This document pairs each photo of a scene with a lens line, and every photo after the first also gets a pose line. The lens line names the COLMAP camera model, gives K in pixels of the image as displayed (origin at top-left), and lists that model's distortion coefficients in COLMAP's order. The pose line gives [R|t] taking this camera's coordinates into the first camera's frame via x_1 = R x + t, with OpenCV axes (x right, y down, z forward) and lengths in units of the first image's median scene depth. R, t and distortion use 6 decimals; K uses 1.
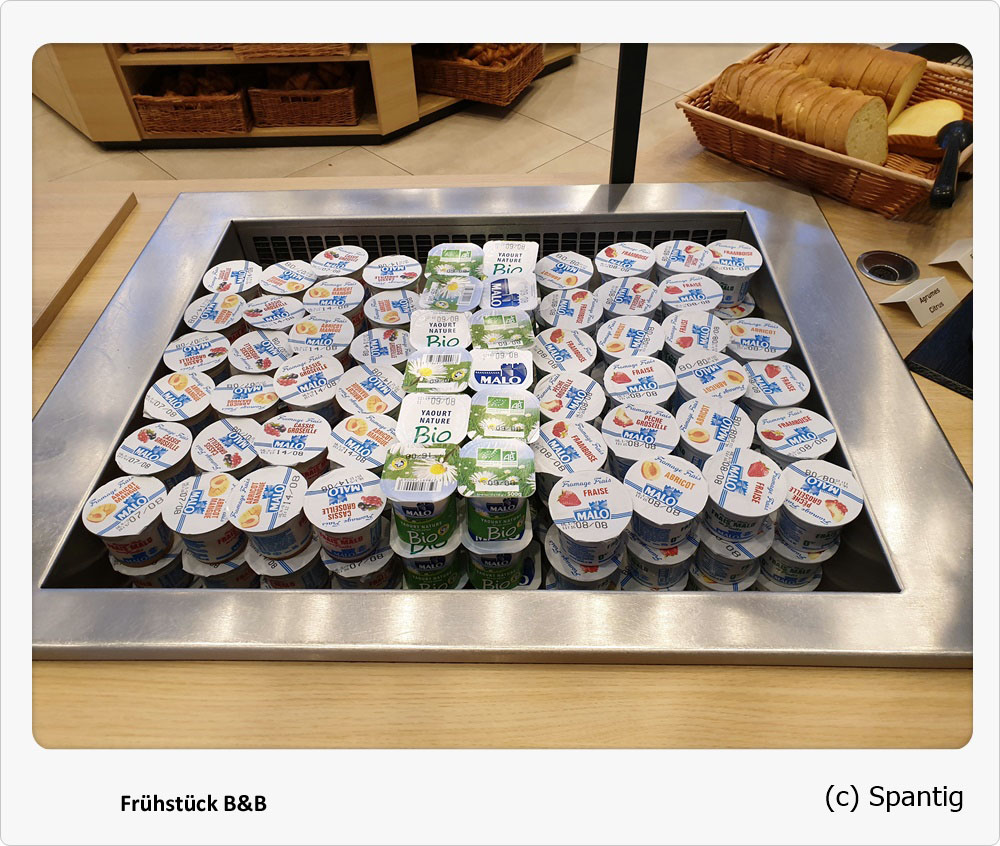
lens RADIAL K [[745.3, 0, 481.8], [0, 745.3, 421.2], [0, 0, 1]] dist [0.002382, -0.000015]
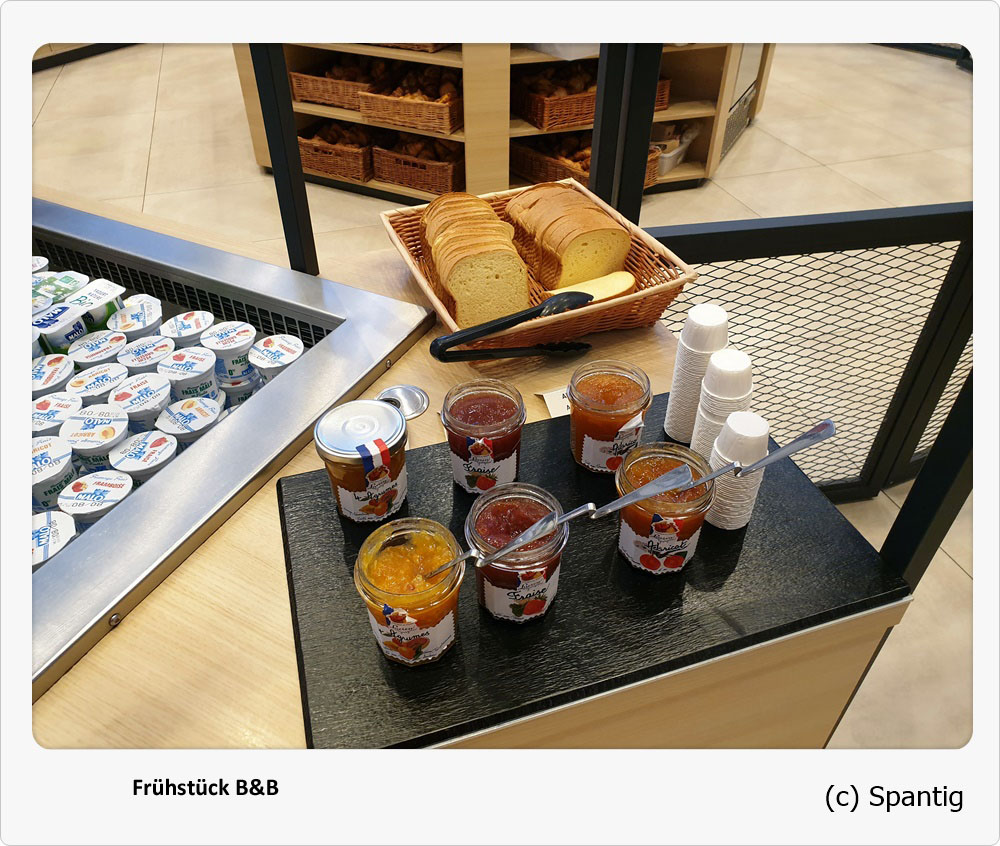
lens RADIAL K [[745.3, 0, 481.8], [0, 745.3, 421.2], [0, 0, 1]] dist [0.002382, -0.000015]
pose [[0.894840, 0.307212, -0.323854, 0.336706], [-0.336494, 0.940952, -0.037168, -0.062613], [0.293312, 0.142234, 0.945377, 0.026822]]
